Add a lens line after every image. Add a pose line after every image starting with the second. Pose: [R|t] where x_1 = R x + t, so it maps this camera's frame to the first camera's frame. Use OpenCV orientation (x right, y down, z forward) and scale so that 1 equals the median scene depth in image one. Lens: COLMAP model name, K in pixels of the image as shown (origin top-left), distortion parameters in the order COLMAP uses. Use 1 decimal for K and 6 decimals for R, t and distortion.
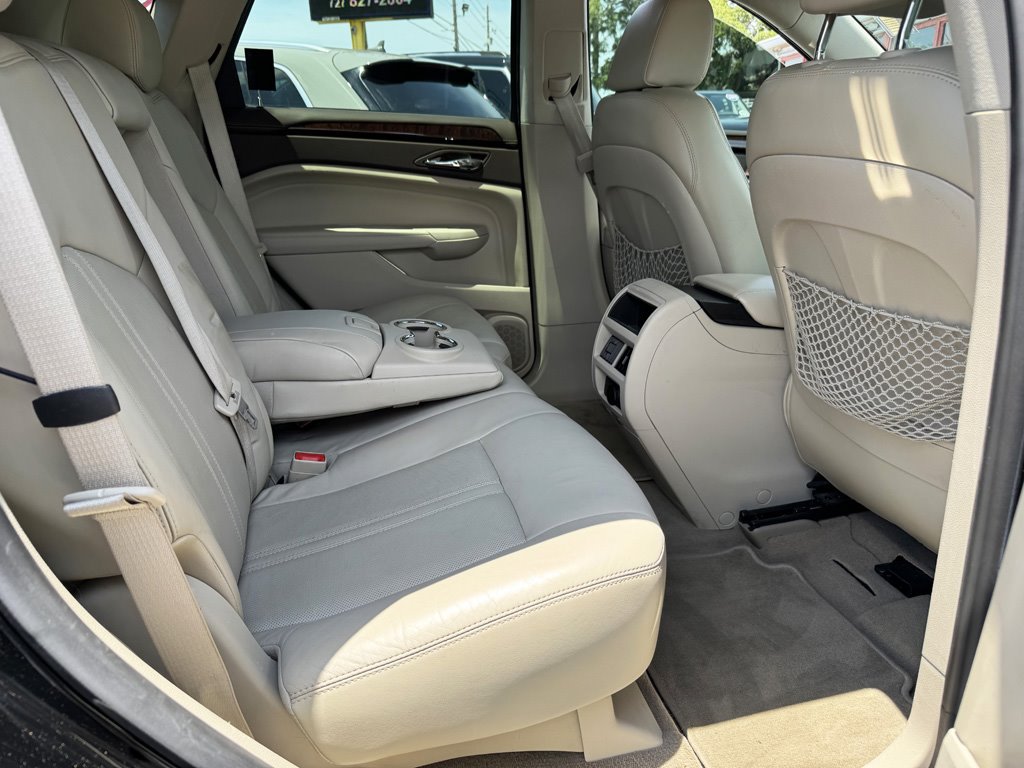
lens RADIAL K [[751.2, 0, 512.0], [0, 751.2, 384.0], [0, 0, 1]] dist [0.106741, -0.231337]
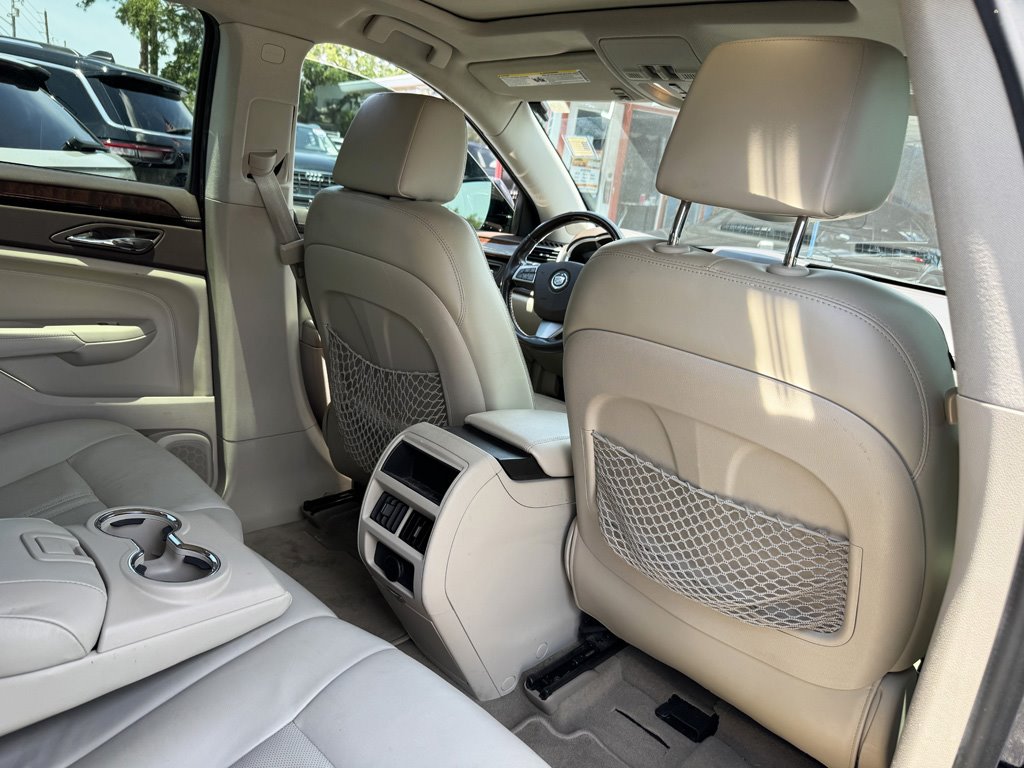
lens RADIAL K [[743.0, 0, 539.6], [0, 743.0, 385.1], [0, 0, 1]] dist [0.086200, -0.106069]
pose [[0.840950, -0.017120, 0.540842, -0.167467], [0.034569, 0.999157, -0.022124, -0.158503], [-0.540007, 0.037301, 0.840833, 0.205832]]
